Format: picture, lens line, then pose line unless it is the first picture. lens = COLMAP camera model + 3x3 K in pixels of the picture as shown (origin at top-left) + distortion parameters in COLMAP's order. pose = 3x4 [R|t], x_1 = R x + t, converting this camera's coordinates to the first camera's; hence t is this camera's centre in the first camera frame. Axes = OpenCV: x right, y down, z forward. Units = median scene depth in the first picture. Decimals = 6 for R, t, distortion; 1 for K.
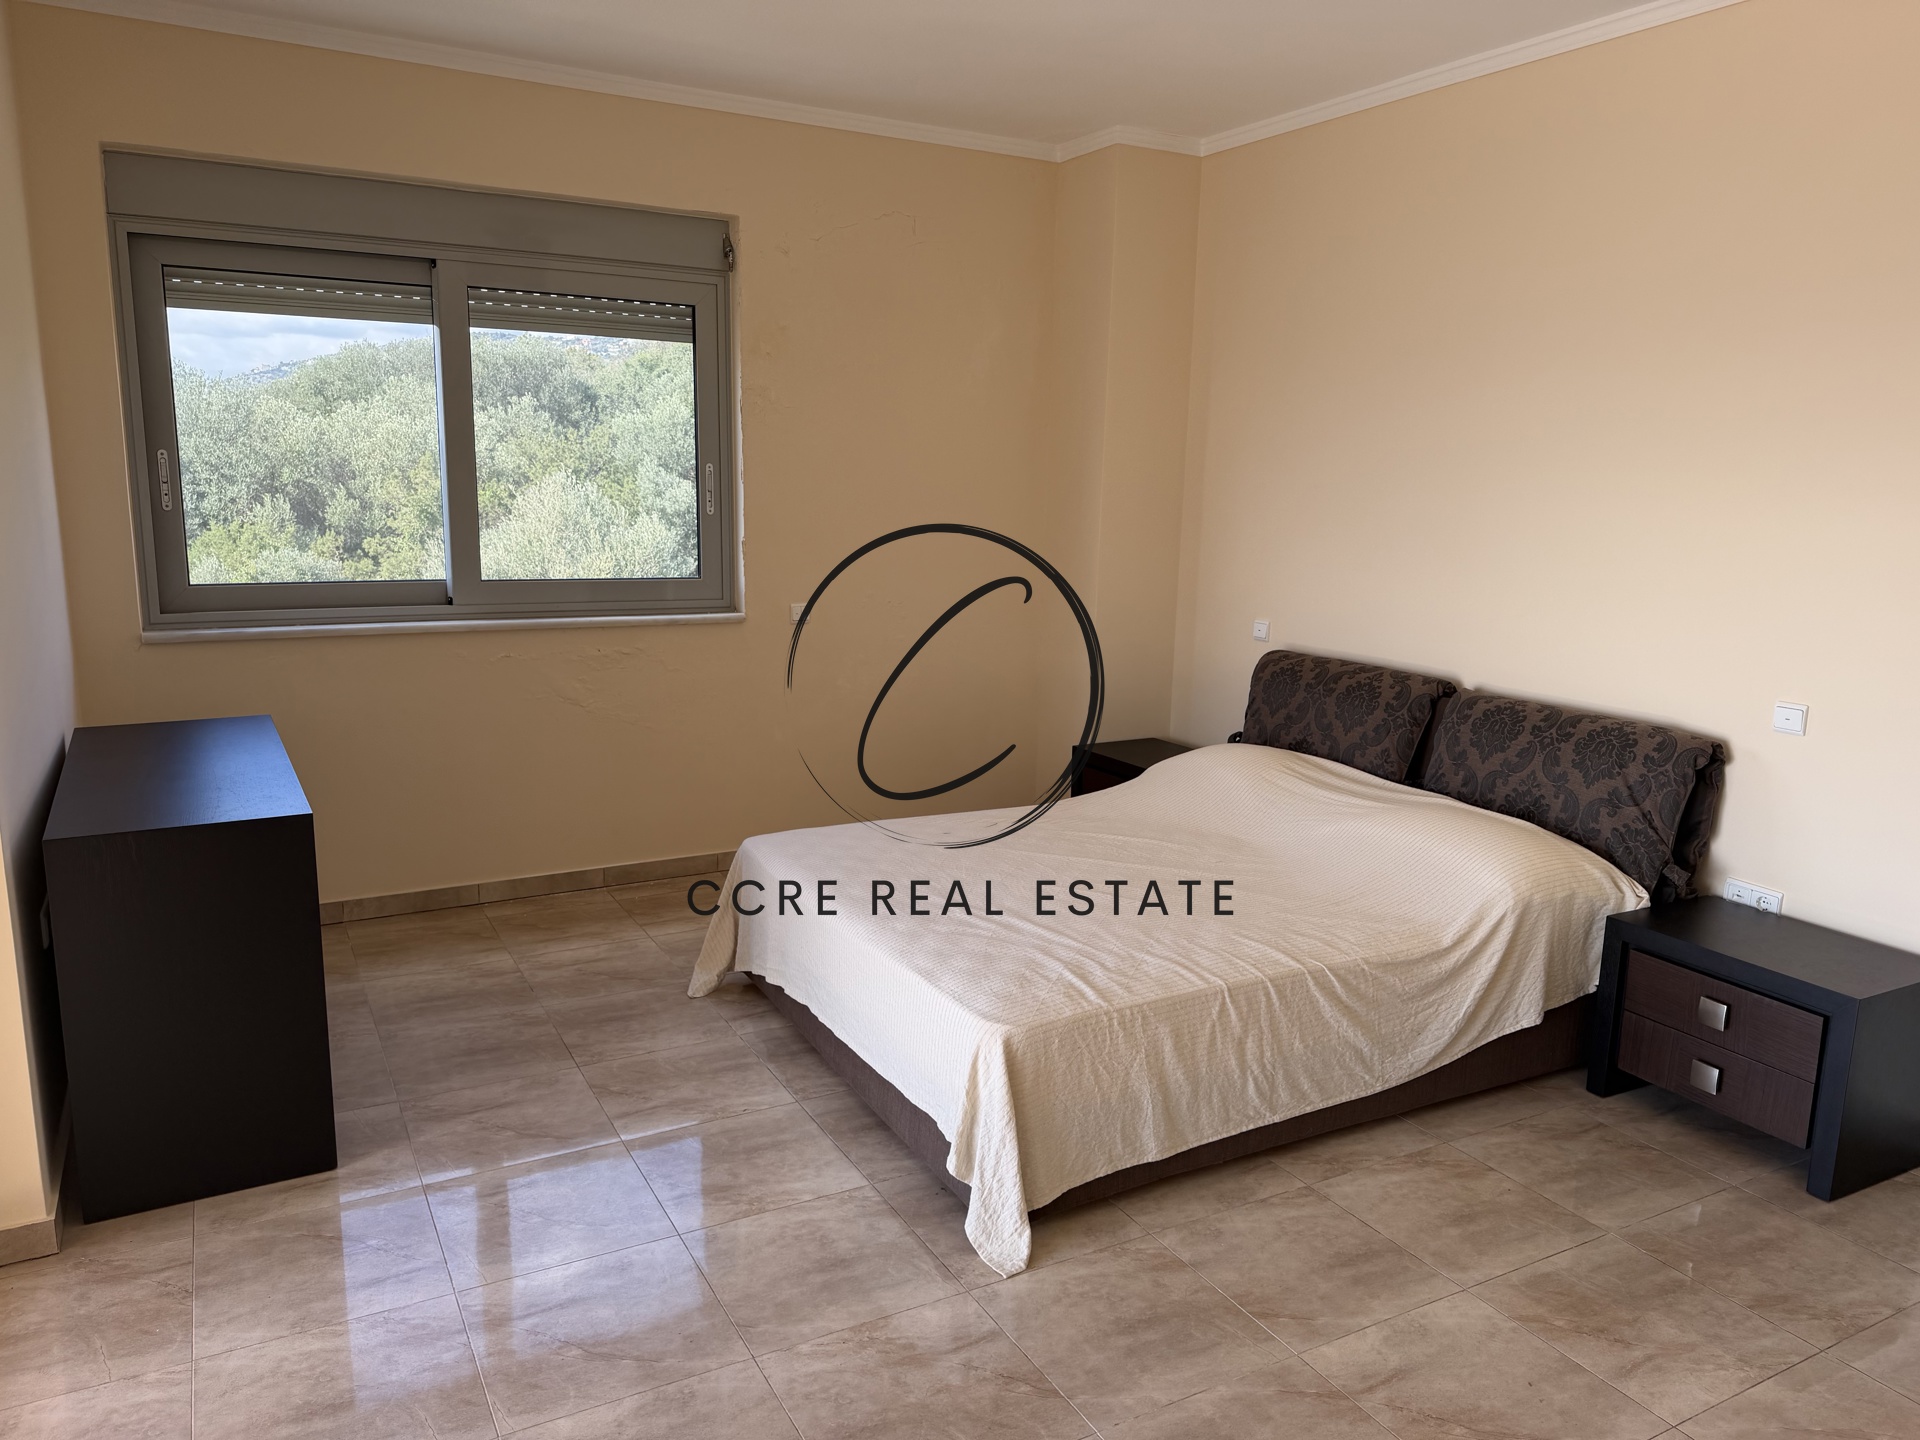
lens RADIAL K [[1359.2, 0, 961.9], [0, 1359.2, 715.7], [0, 0, 1]] dist [0.033829, -0.003441]
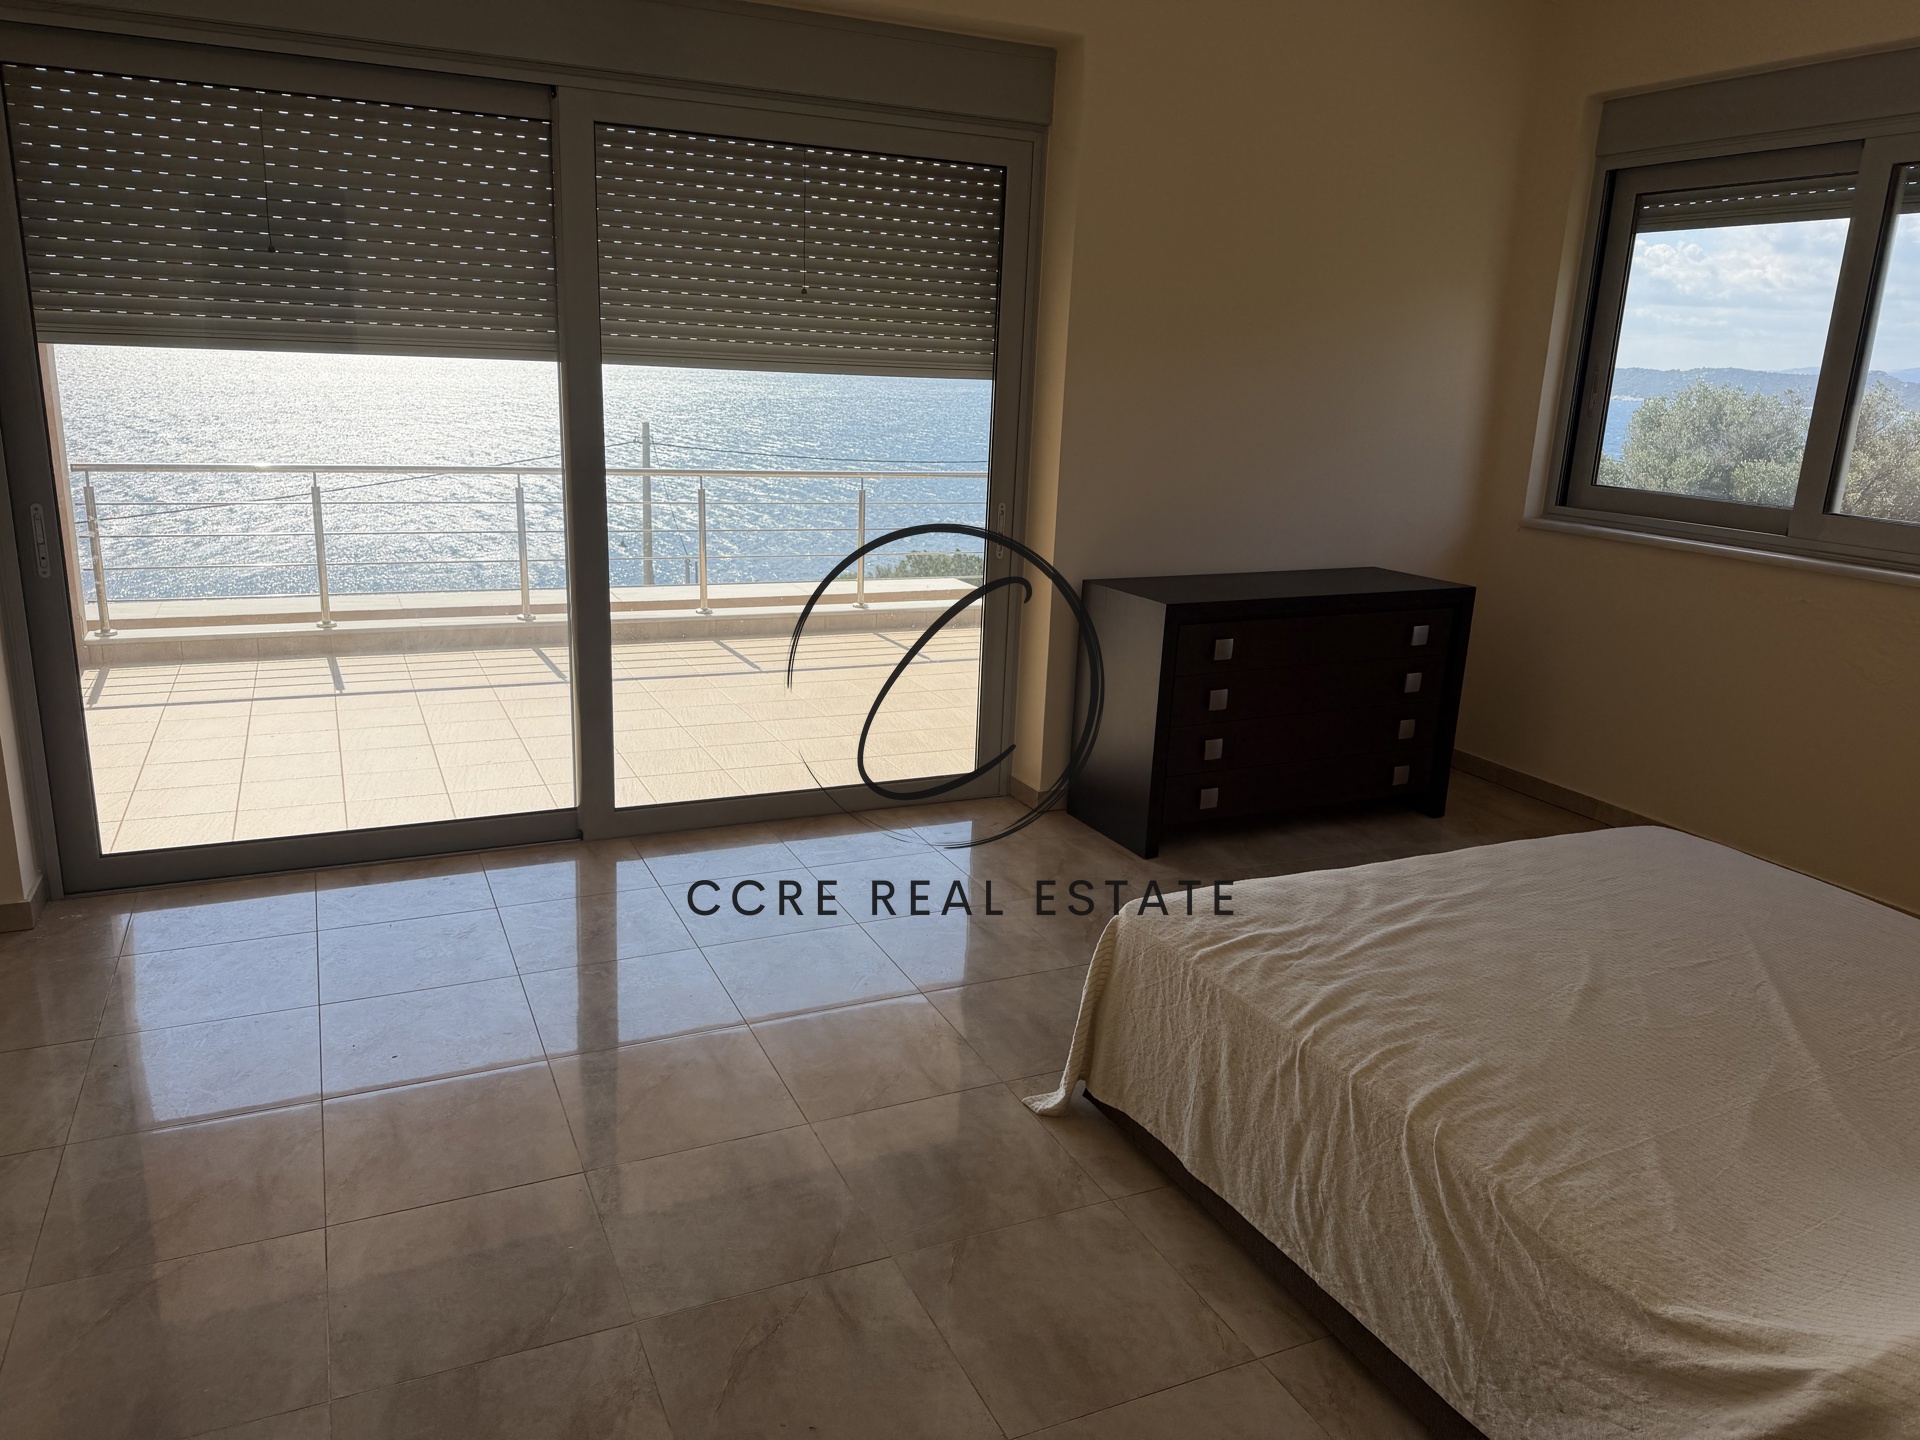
lens RADIAL K [[1359.2, 0, 965.1], [0, 1359.2, 720.6], [0, 0, 1]] dist [0.033829, -0.003441]
pose [[-0.051920, 0.239618, -0.969478, 0.854743], [-0.229702, 0.941893, 0.245102, -0.100703], [0.971875, 0.235416, 0.006138, 0.766670]]
